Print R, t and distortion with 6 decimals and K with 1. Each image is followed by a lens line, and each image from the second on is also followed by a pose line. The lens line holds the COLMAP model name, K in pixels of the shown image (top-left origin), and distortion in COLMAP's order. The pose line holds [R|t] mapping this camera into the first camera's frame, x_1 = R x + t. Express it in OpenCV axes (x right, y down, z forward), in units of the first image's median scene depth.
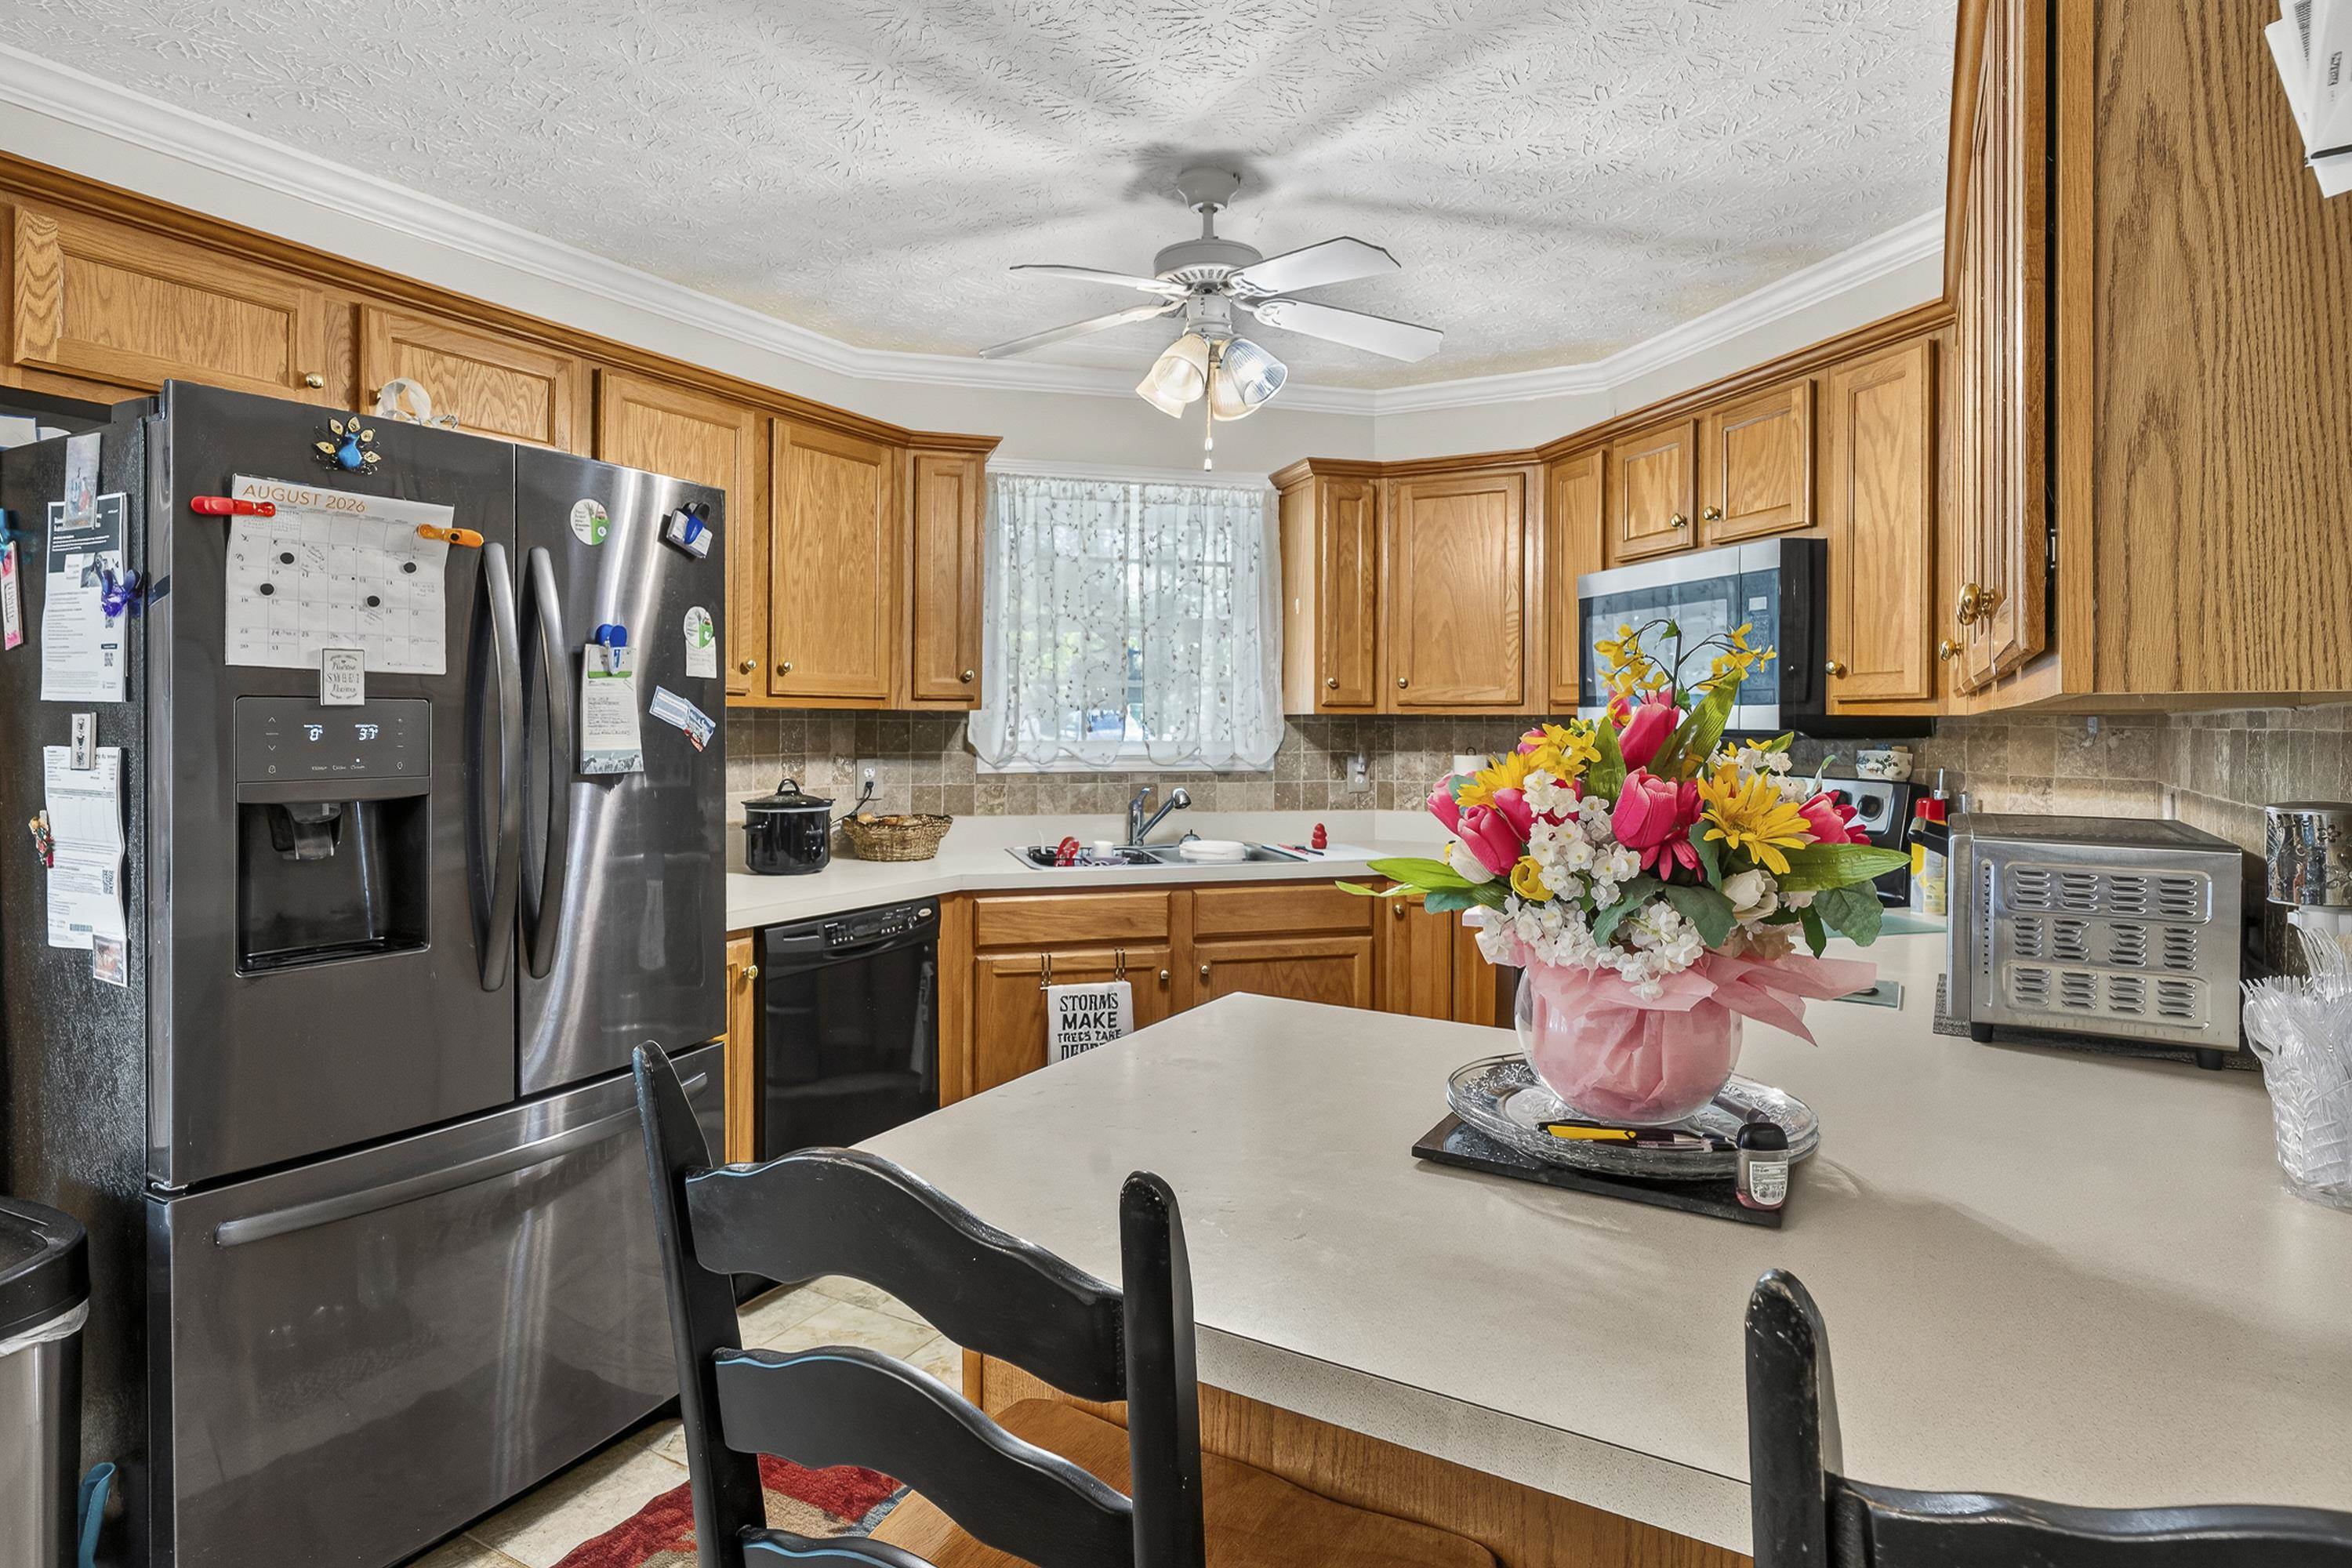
lens RADIAL K [[1275.7, 0, 1153.7], [0, 1275.7, 731.1], [0, 0, 1]] dist [-0.001668, 0.000284]
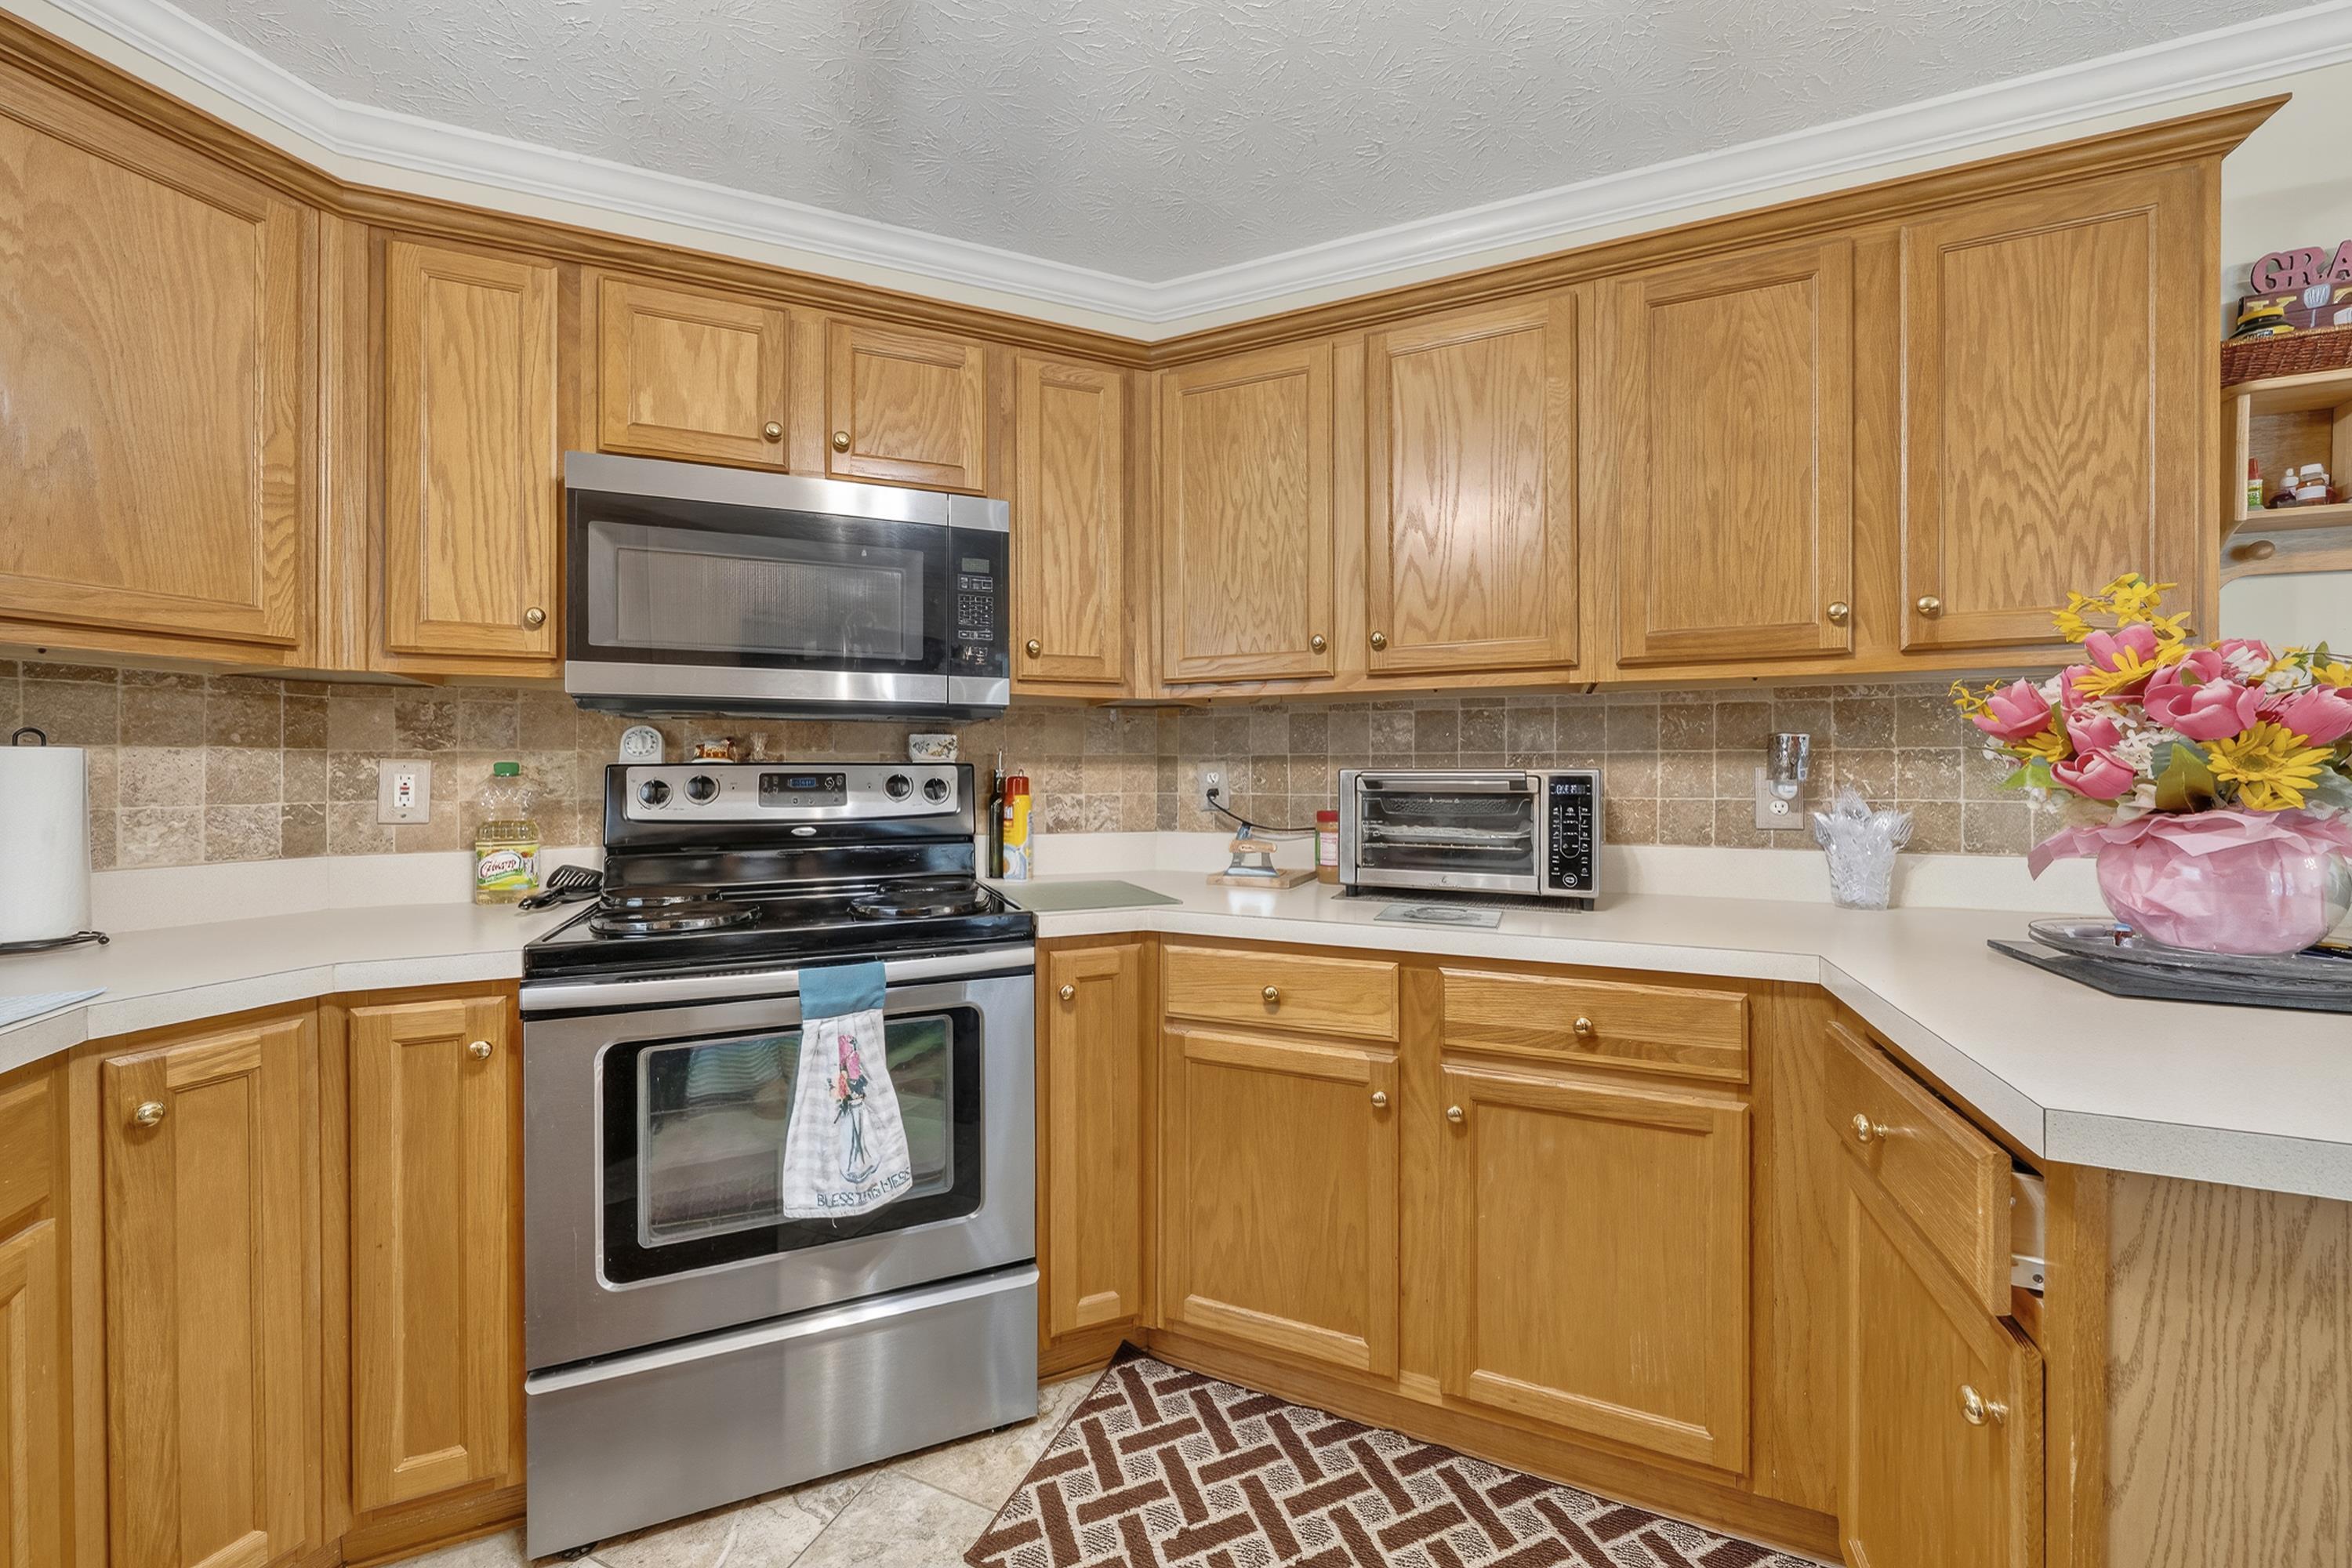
lens RADIAL K [[888.3, 0, 1194.5], [0, 888.3, 766.5], [0, 0, 1]] dist [-0.002294, -0.000116]
pose [[-0.145600, -0.005247, 0.989330, -0.124471], [0.007557, 0.999951, 0.006416, 0.028092], [-0.989315, 0.008410, -0.145553, 0.665933]]
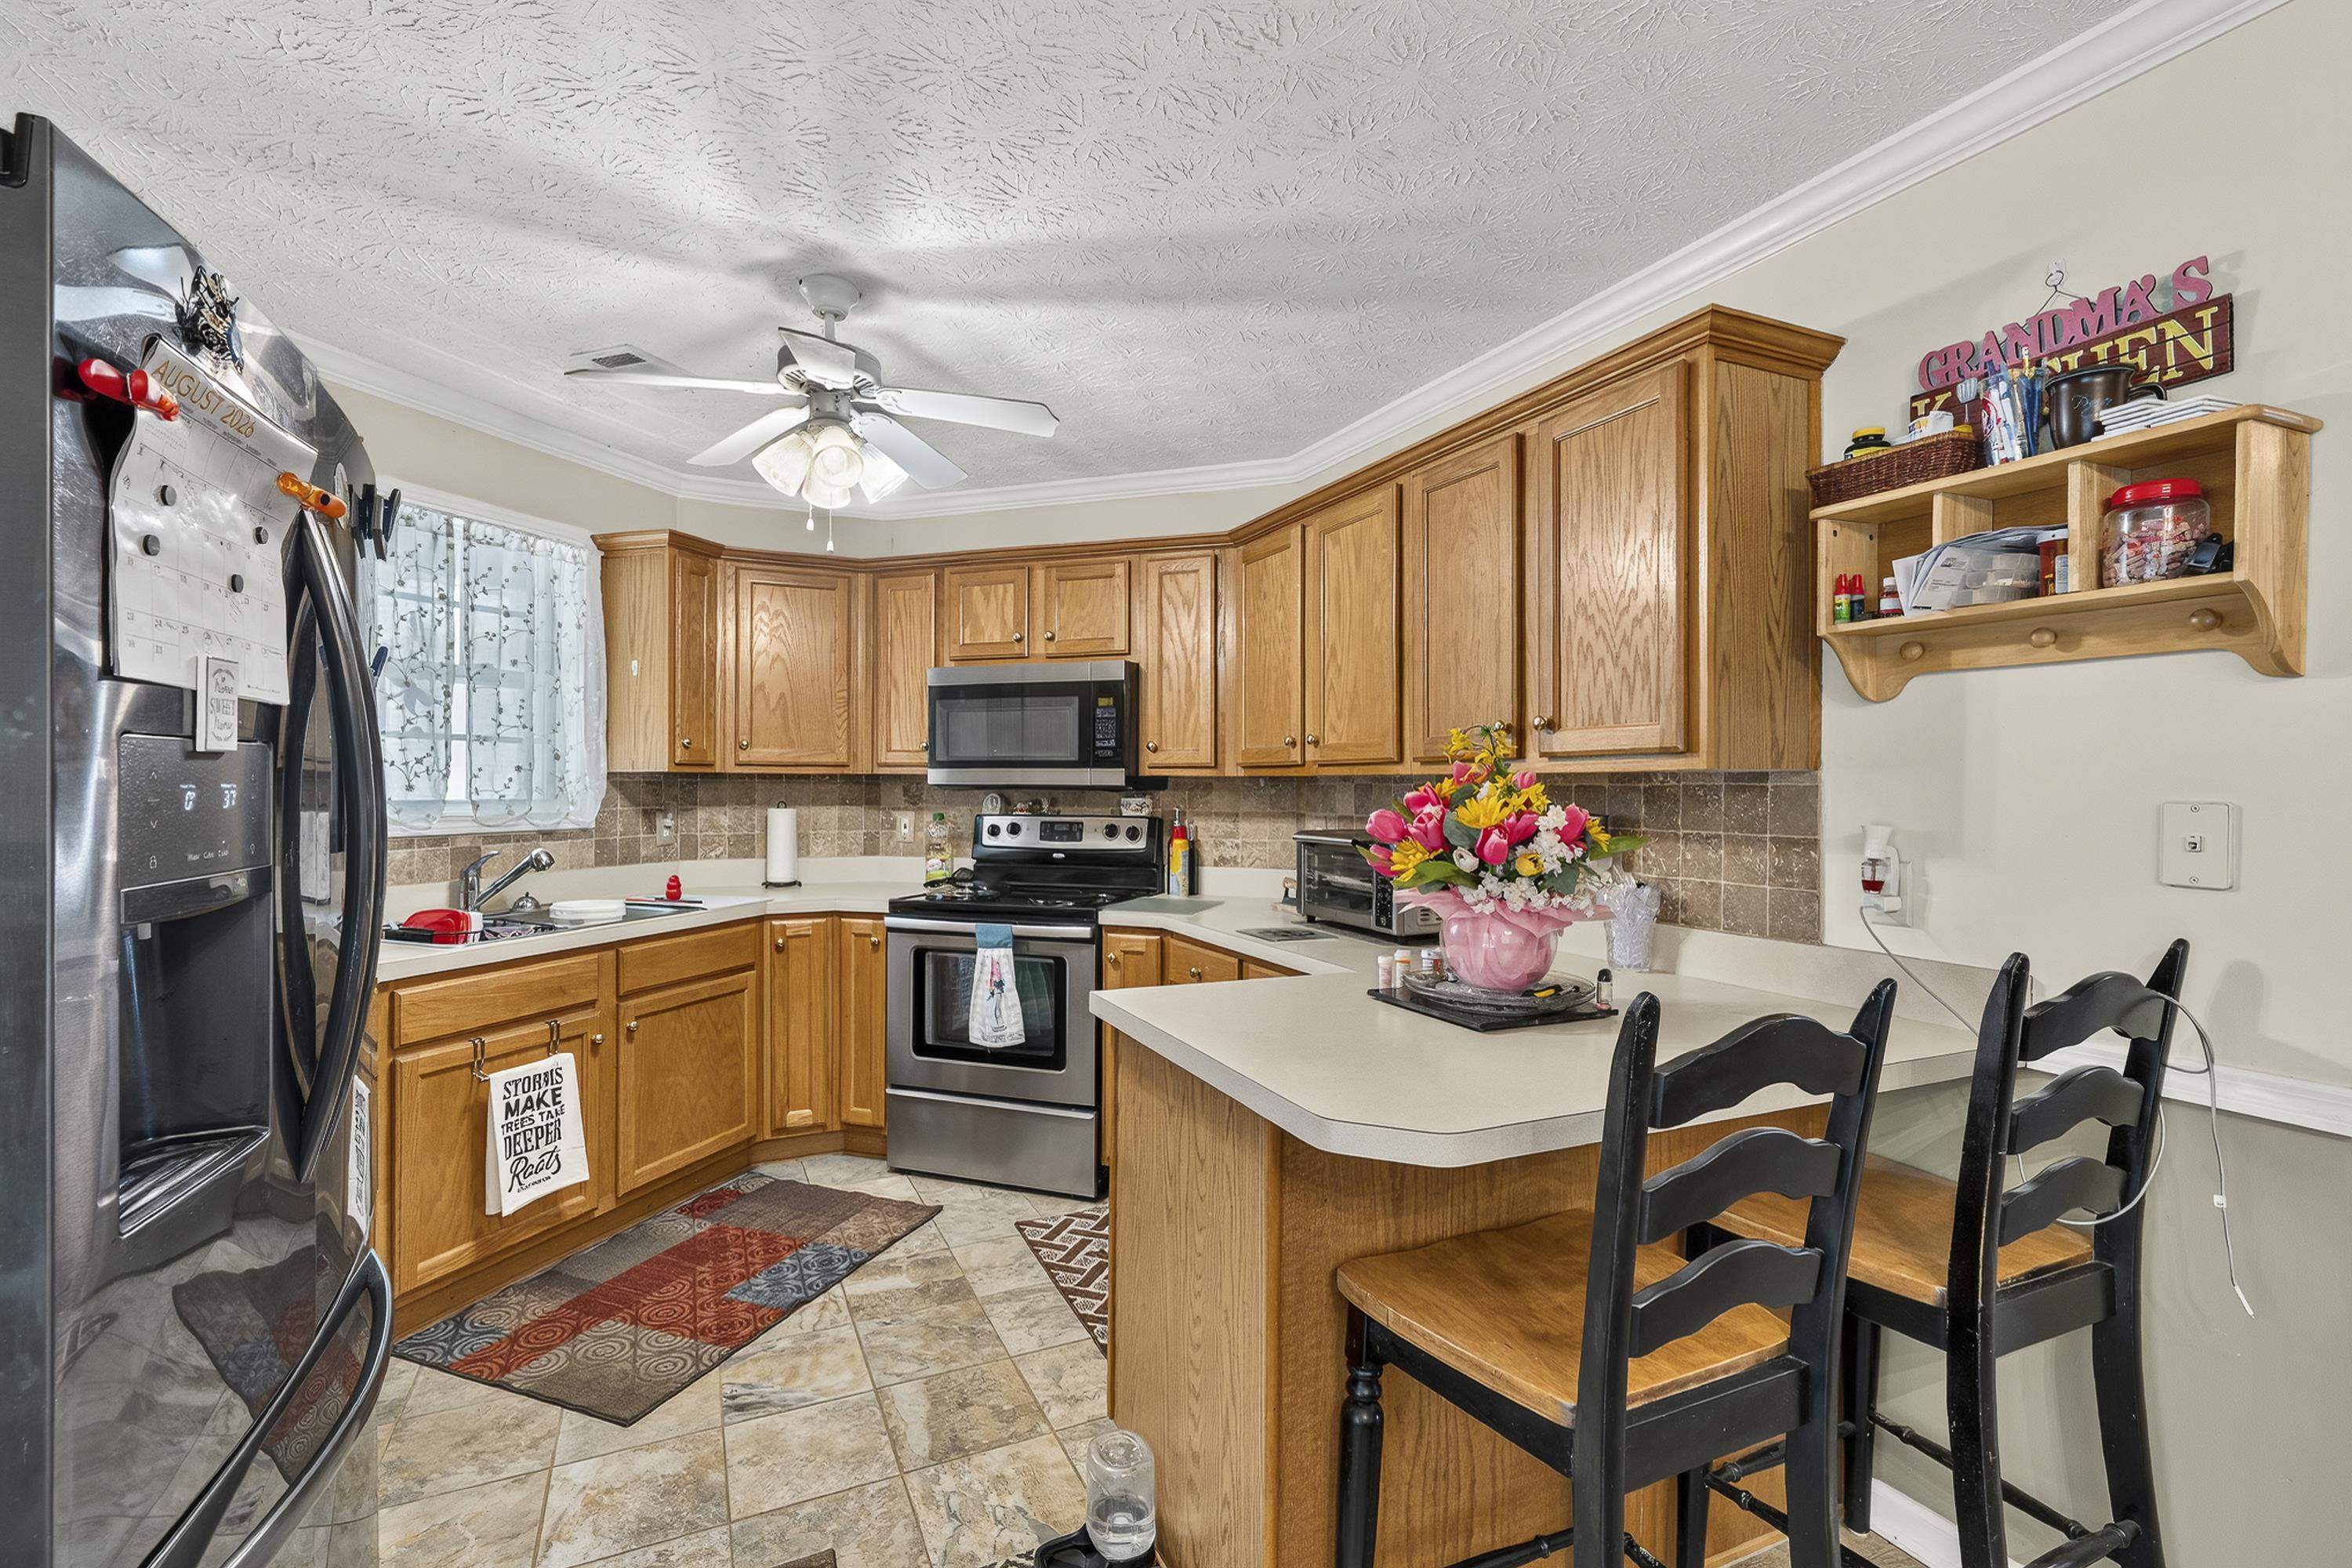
lens RADIAL K [[1077.2, 0, 1154.6], [0, 1077.2, 791.4], [0, 0, 1]] dist [0.003684, 0.000457]
pose [[0.563684, -0.007623, 0.825956, -0.390739], [0.004708, 0.999971, 0.006017, -0.001063], [-0.825977, 0.000497, 0.563703, 0.165755]]
